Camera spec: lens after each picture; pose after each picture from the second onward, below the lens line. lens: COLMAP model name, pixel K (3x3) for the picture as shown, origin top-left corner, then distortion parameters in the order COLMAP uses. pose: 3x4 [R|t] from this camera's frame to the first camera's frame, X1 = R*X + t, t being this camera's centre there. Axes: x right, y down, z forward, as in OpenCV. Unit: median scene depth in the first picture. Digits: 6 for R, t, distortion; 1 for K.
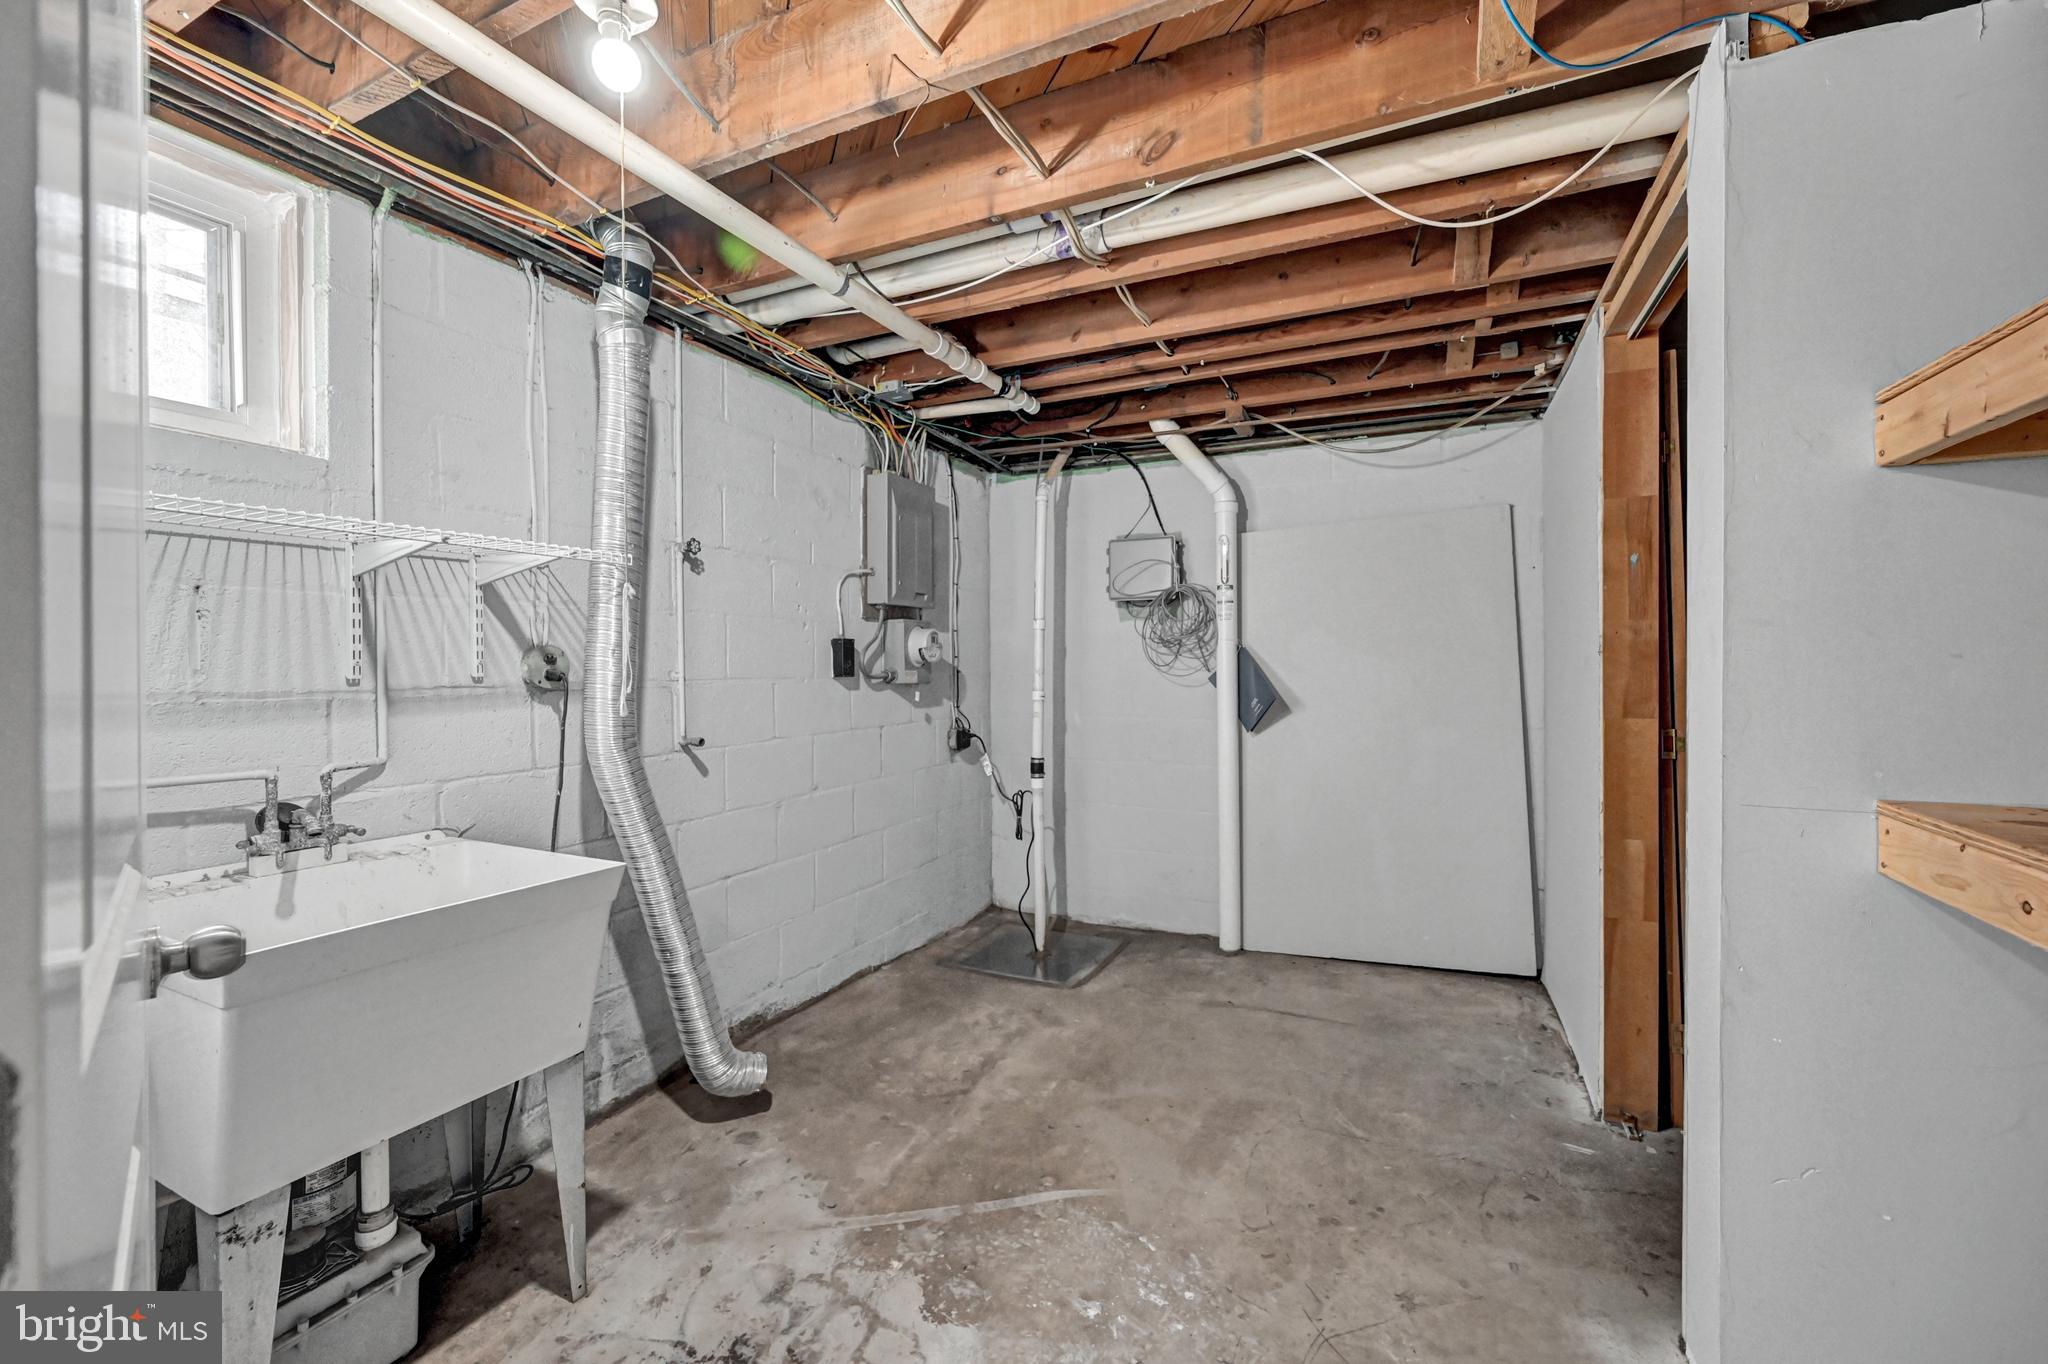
lens RADIAL K [[820.1, 0, 1025.2], [0, 820.1, 673.4], [0, 0, 1]] dist [-0.002458, -0.000366]
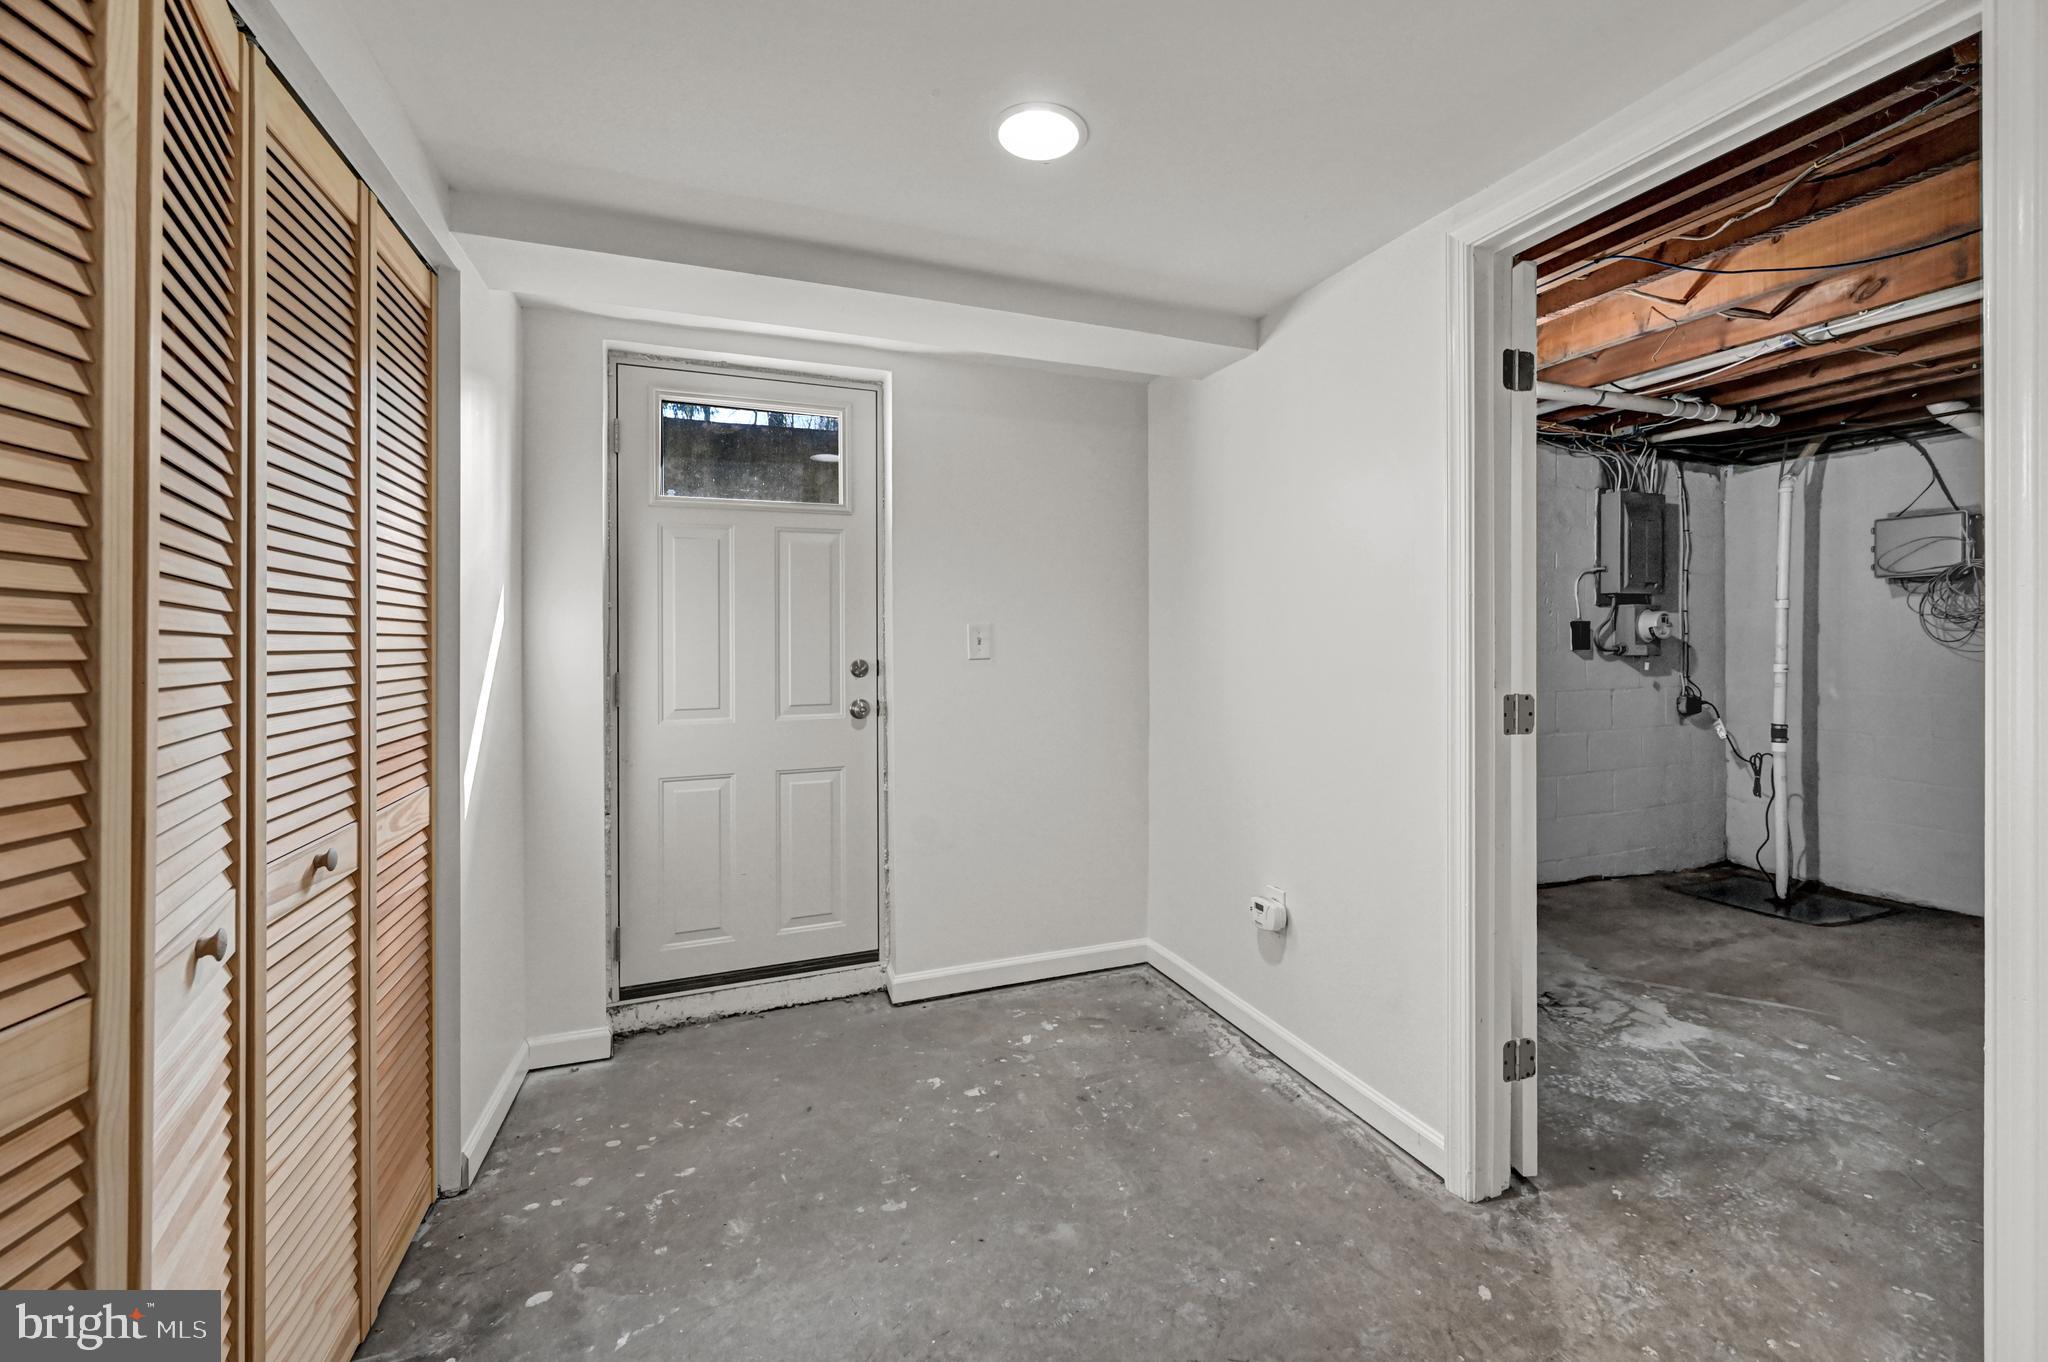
lens RADIAL K [[809.4, 0, 1043.2], [0, 809.4, 644.9], [0, 0, 1]] dist [-0.002615, -0.000178]
pose [[0.733057, 0.003269, -0.680159, 0.027904], [-0.005990, 0.999981, -0.001649, 0.003327], [0.680141, 0.005283, 0.733063, -0.486996]]
